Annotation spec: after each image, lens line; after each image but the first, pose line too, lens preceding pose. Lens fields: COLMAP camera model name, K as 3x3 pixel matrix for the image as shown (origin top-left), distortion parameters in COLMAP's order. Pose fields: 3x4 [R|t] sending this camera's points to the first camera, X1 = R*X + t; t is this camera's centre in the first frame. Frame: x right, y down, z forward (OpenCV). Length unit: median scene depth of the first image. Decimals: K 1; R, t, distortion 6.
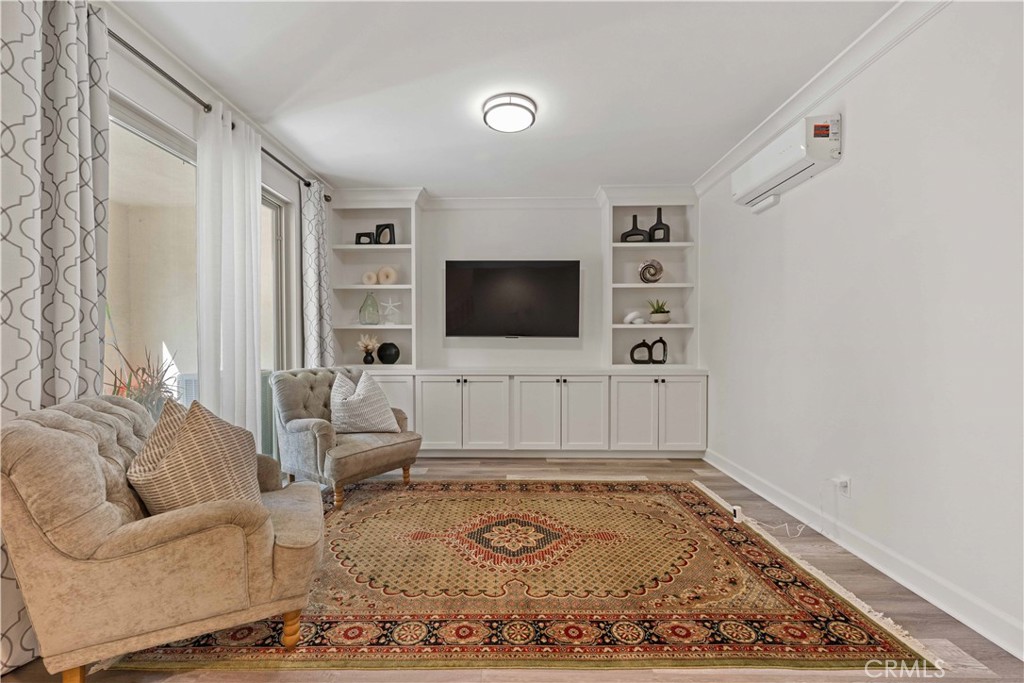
lens RADIAL K [[415.1, 0, 507.0], [0, 415.1, 343.1], [0, 0, 1]] dist [0.001606, -0.001166]
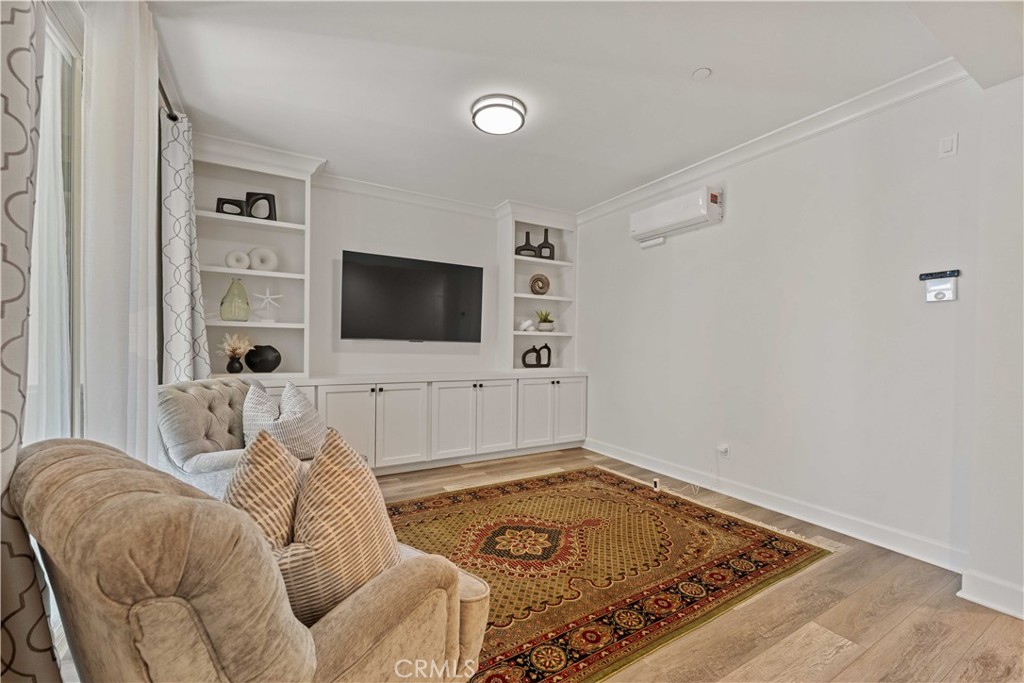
lens RADIAL K [[415.1, 0, 508.4], [0, 415.1, 346.4], [0, 0, 1]] dist [0.001606, -0.001166]
pose [[0.853452, 0.011903, 0.521035, -0.352492], [-0.011081, 0.999928, -0.004693, -0.000459], [-0.521053, -0.001768, 0.853522, 0.107773]]
